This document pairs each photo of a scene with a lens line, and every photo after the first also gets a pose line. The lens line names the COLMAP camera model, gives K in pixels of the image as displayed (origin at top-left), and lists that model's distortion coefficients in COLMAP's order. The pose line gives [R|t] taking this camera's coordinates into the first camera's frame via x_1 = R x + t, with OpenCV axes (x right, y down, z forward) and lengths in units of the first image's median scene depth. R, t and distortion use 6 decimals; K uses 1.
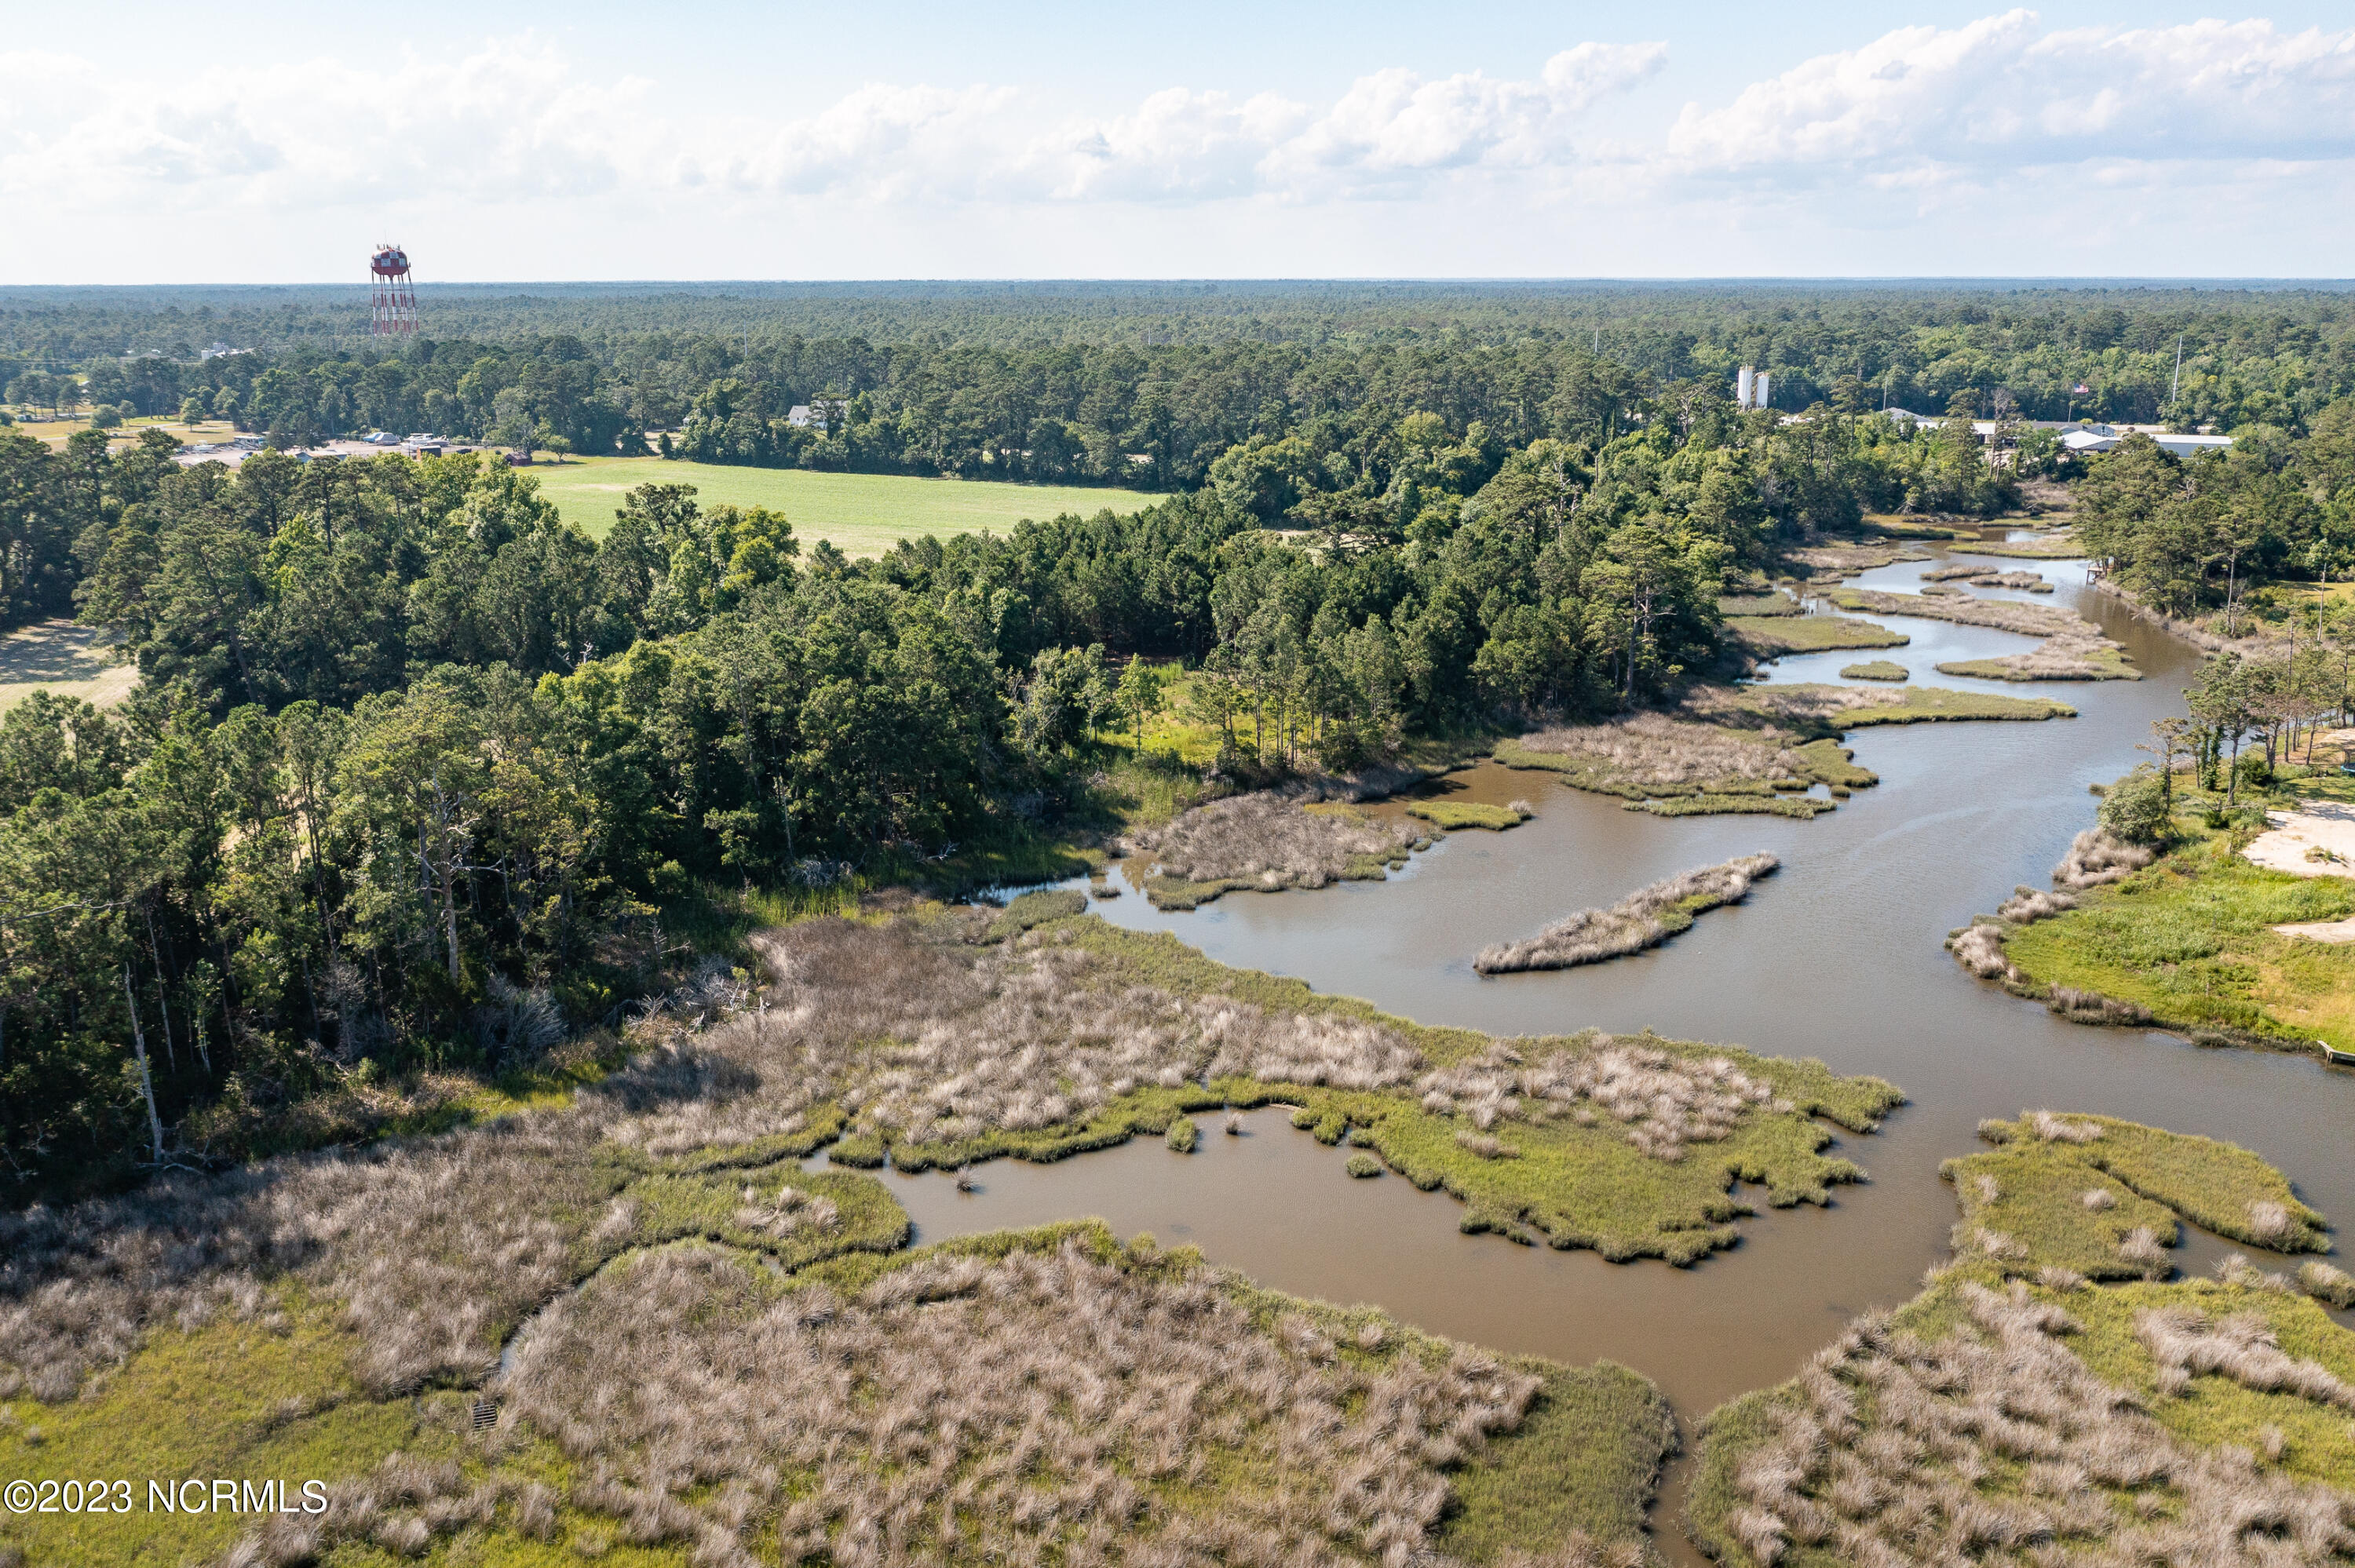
lens RADIAL K [[1917.5, 0, 1177.5], [0, 1917.5, 784.0], [0, 0, 1]] dist [-0.017797, -0.001701]
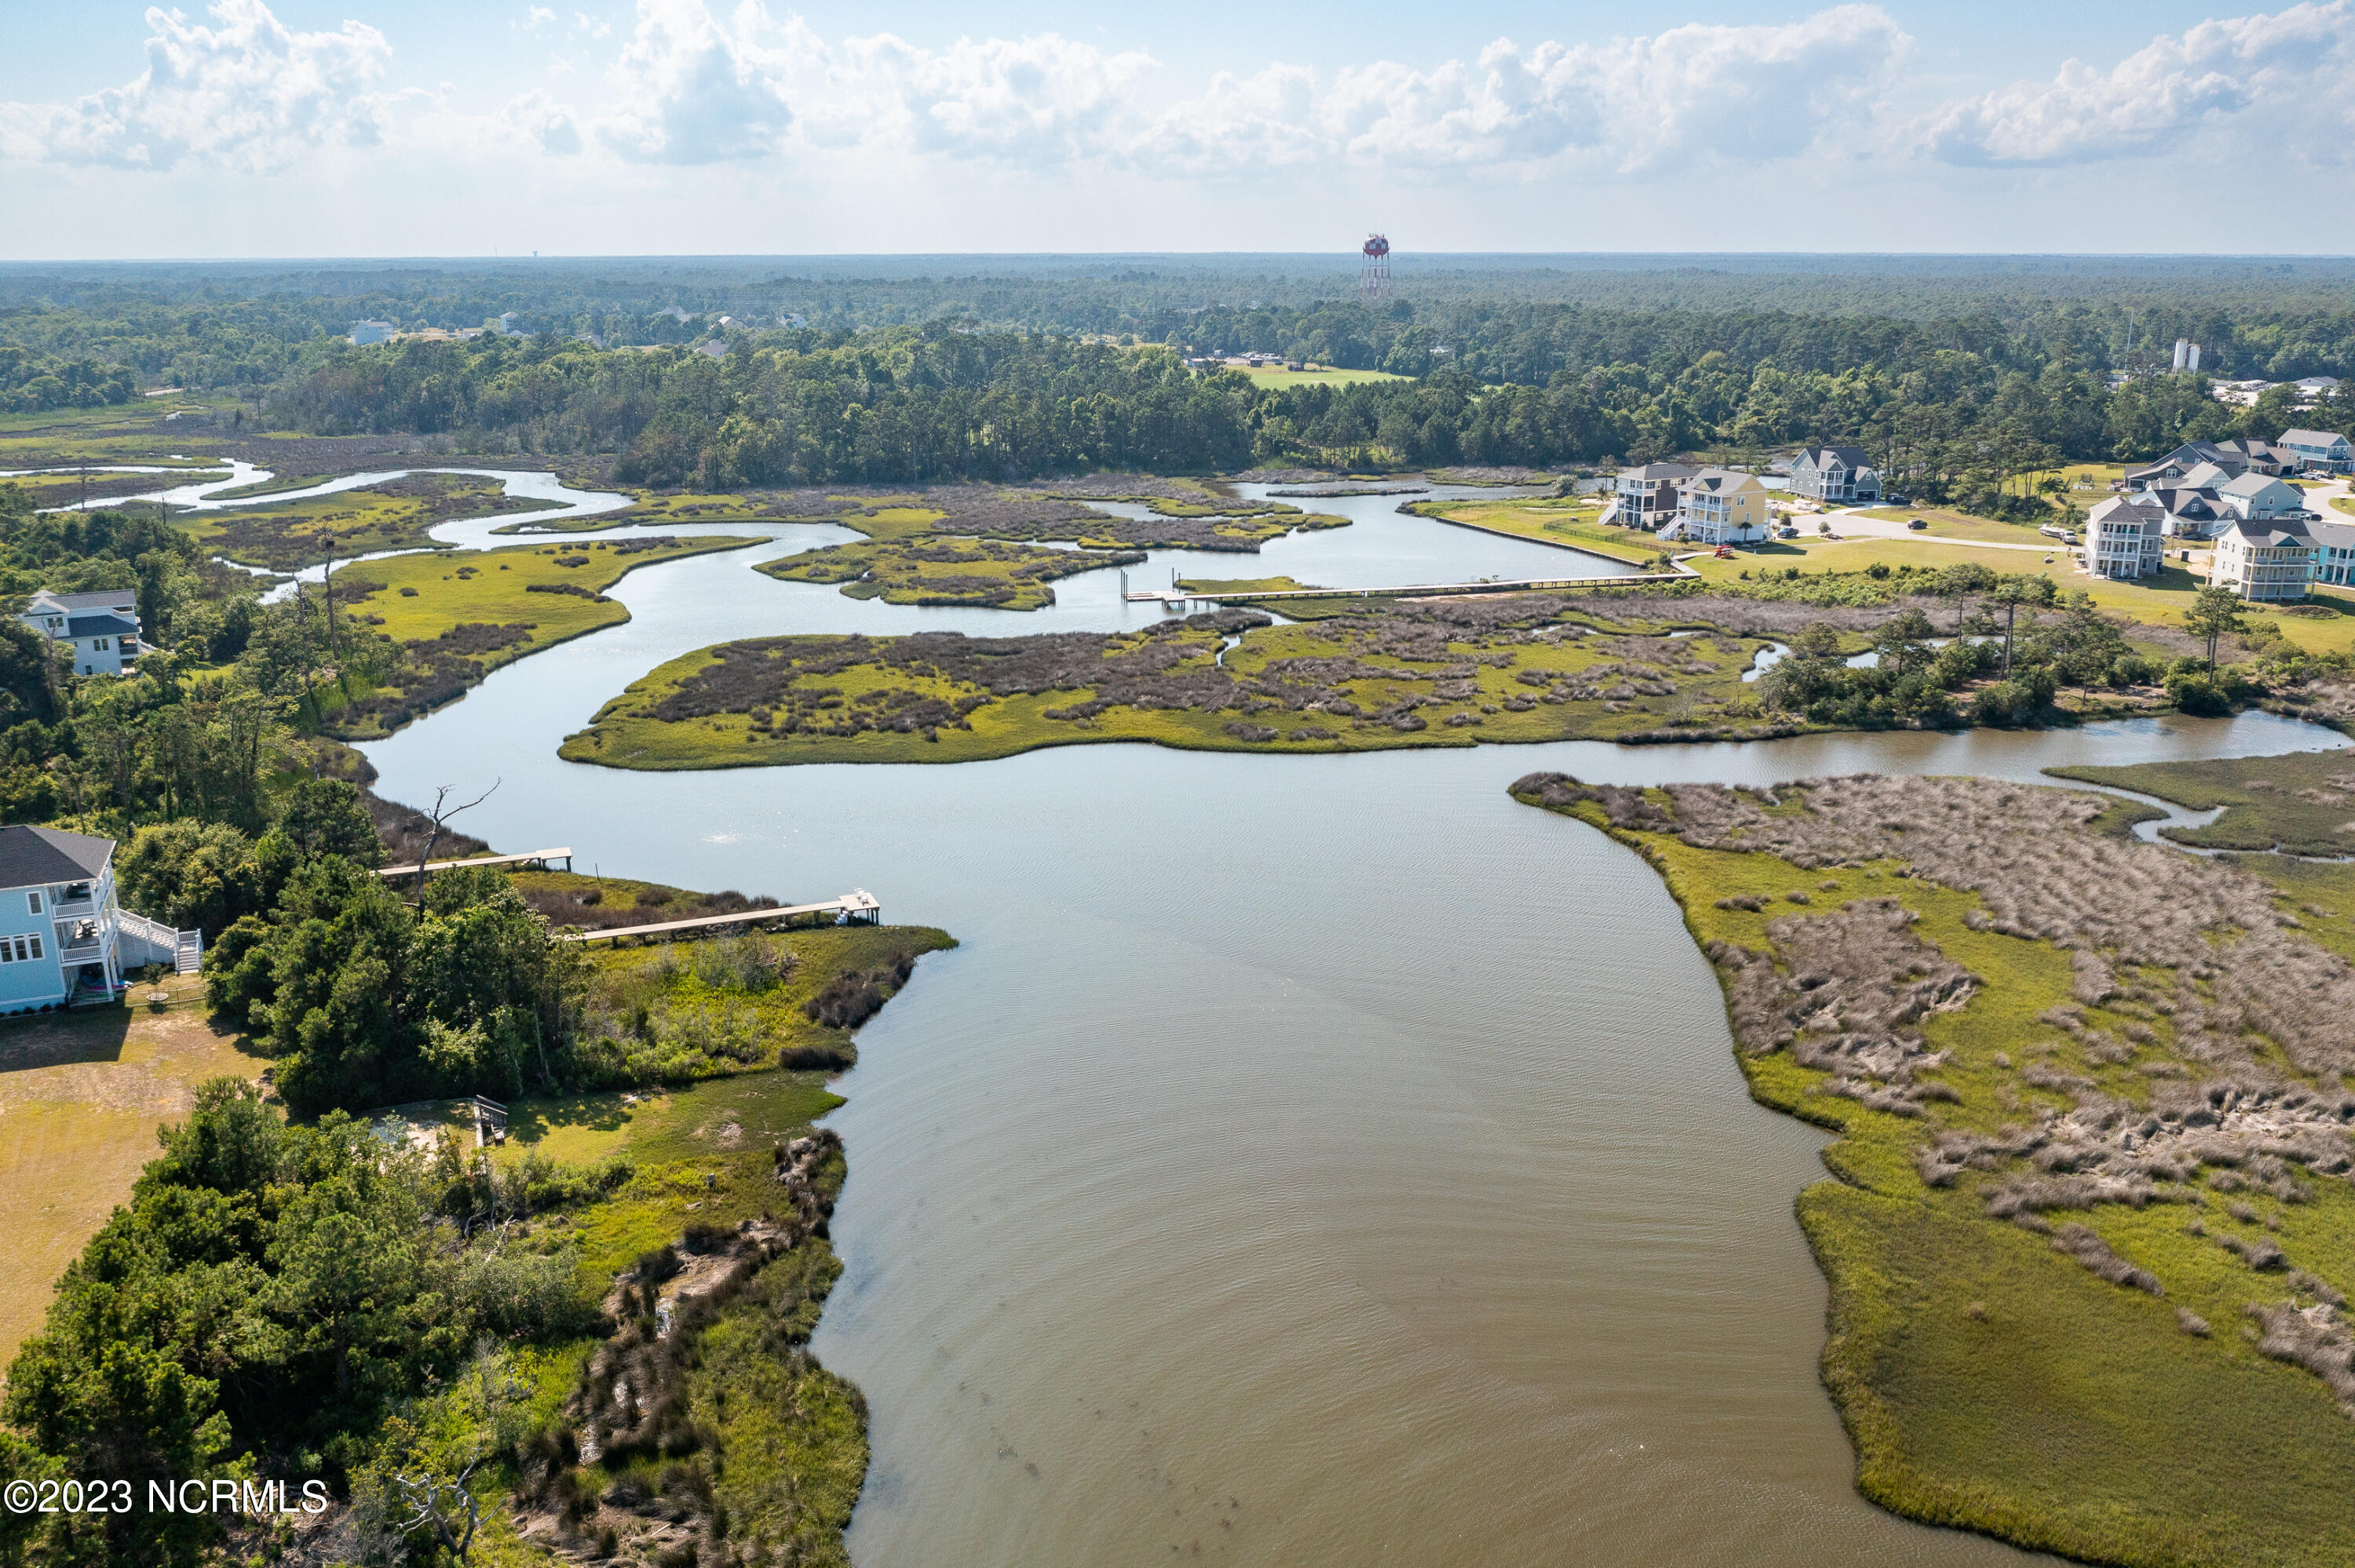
lens RADIAL K [[1902.5, 0, 1177.5], [0, 1902.5, 784.0], [0, 0, 1]] dist [-0.030664, -0.001543]
pose [[0.838559, 0.149750, -0.523826, 0.809655], [-0.140951, 0.988379, 0.056915, 0.190031], [0.526262, 0.026107, 0.849922, -0.812385]]
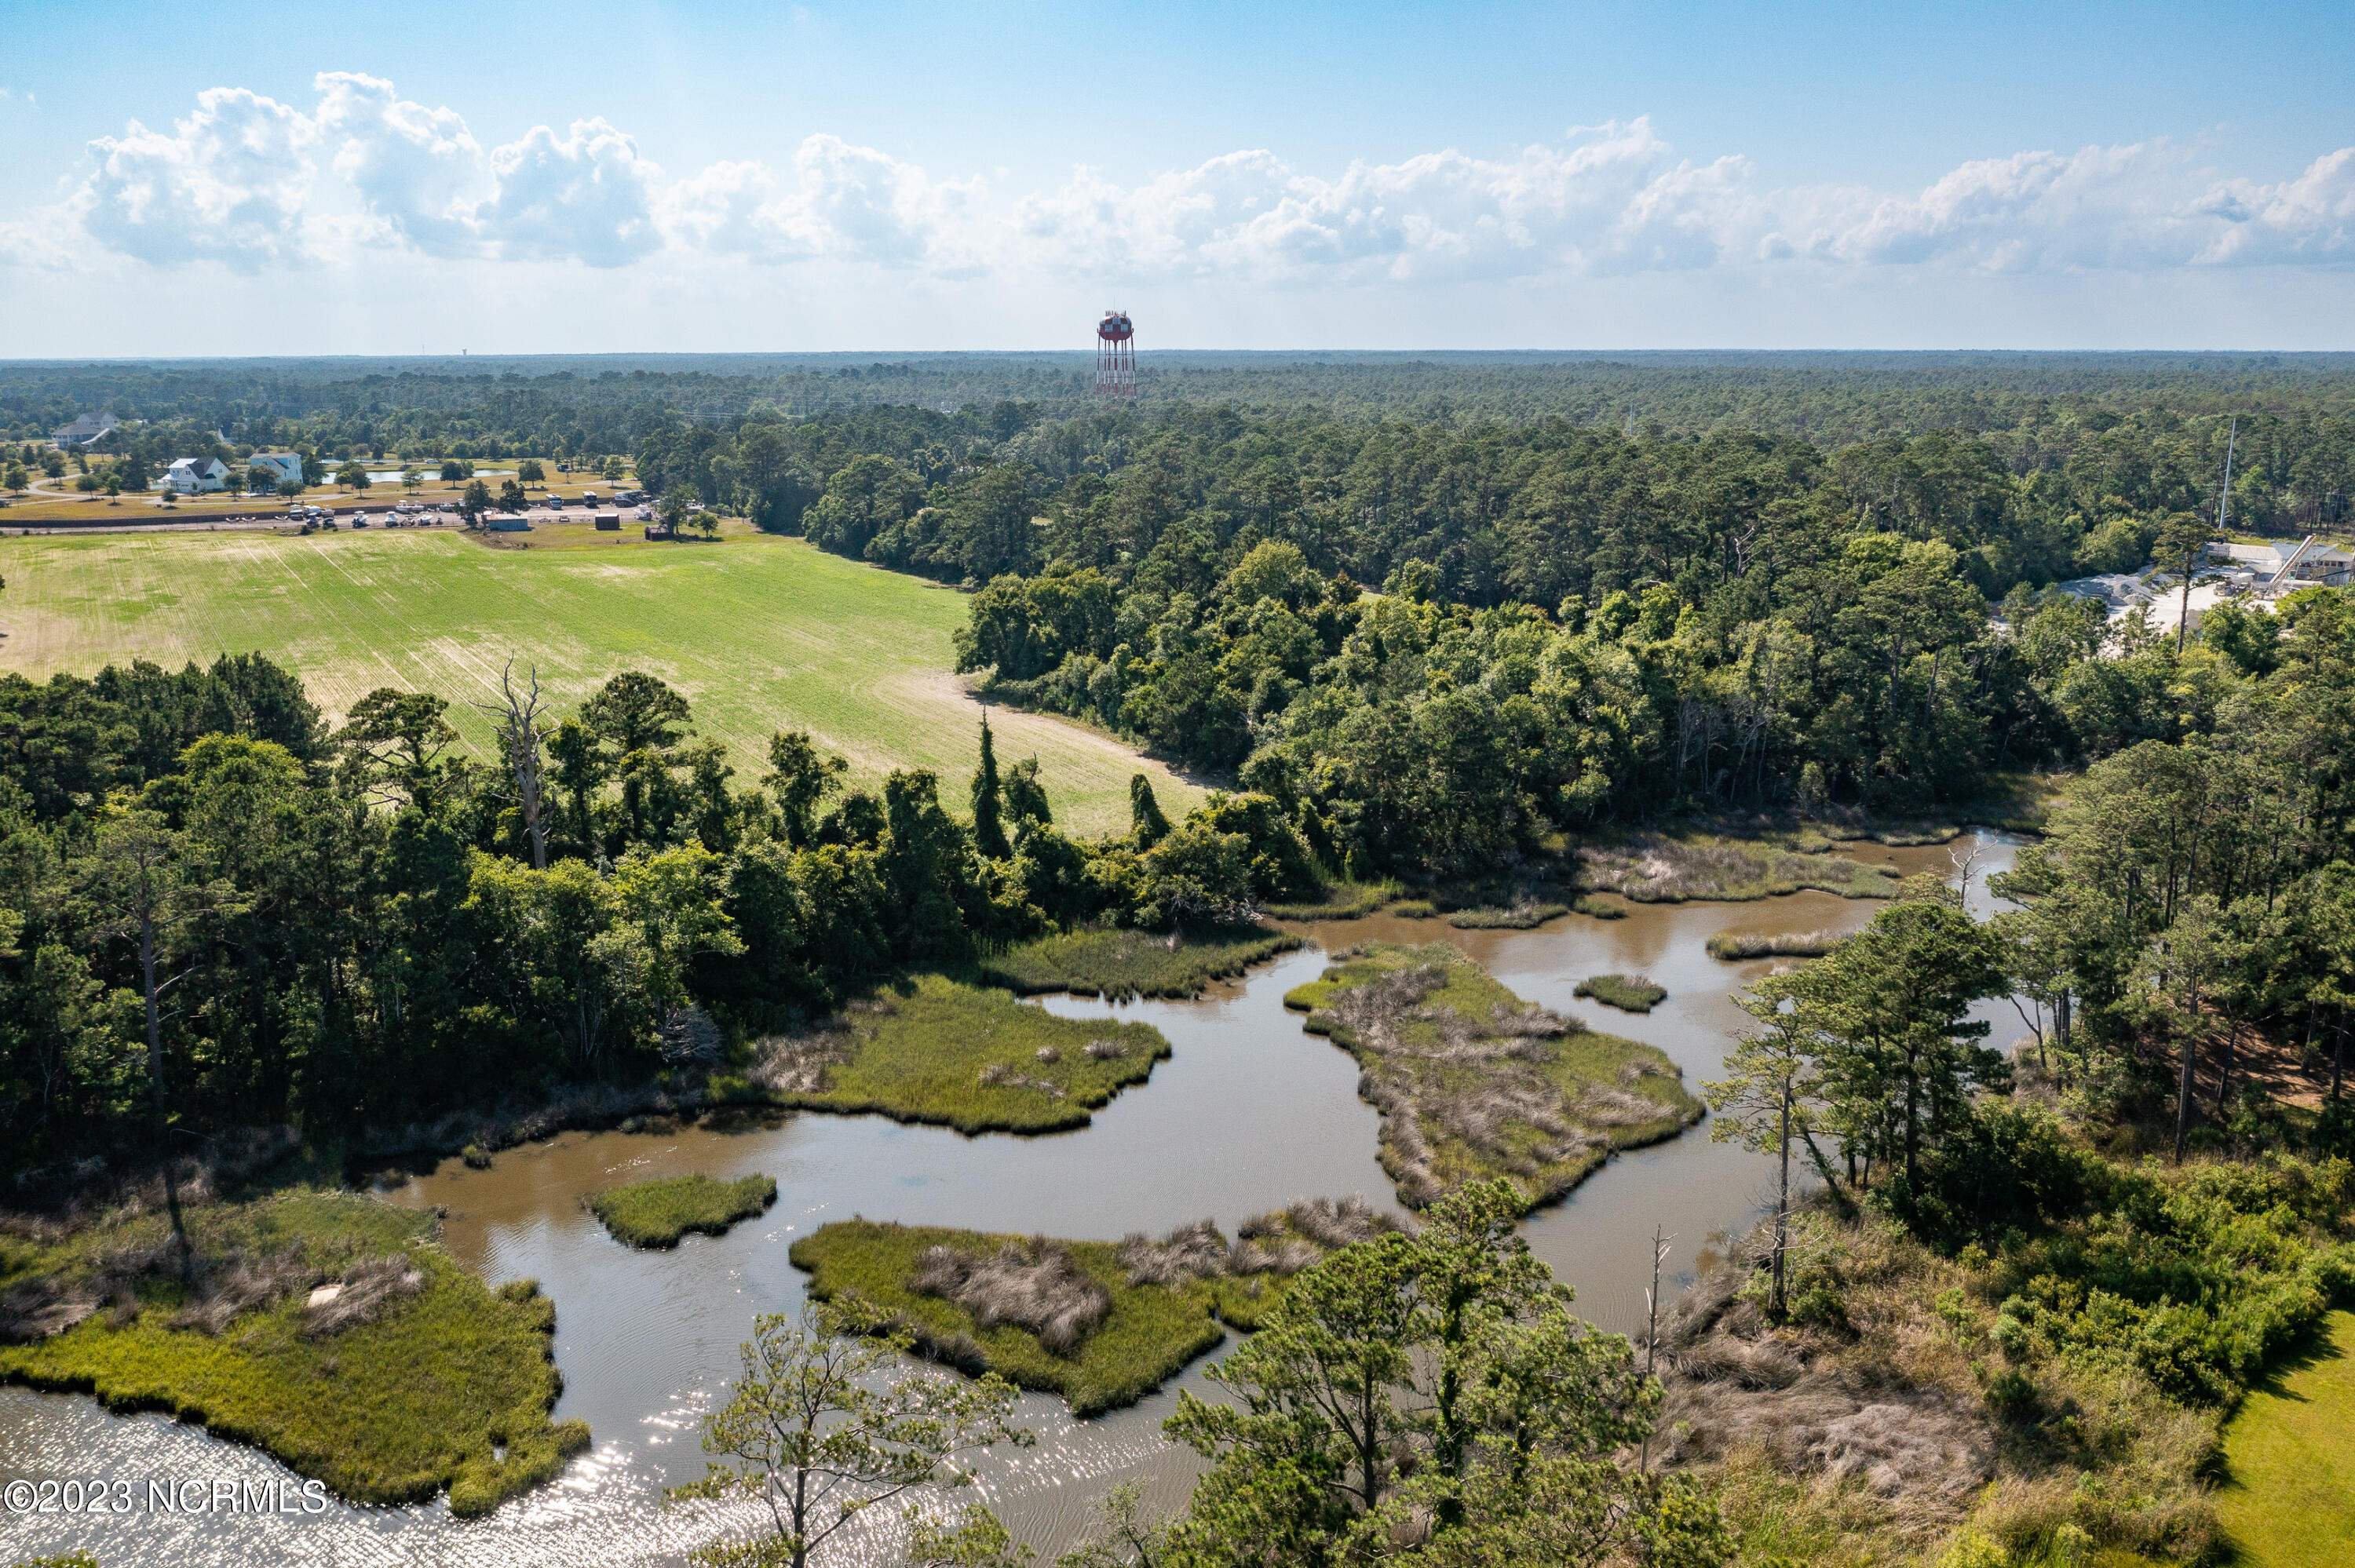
lens RADIAL K [[1833.0, 0, 1177.5], [0, 1833.0, 784.0], [0, 0, 1]] dist [-0.024555, -0.002338]
pose [[0.844156, 0.126671, -0.520918, 0.532232], [-0.139084, 0.990161, 0.015389, -0.142294], [0.517742, 0.059461, 0.853468, 0.547595]]
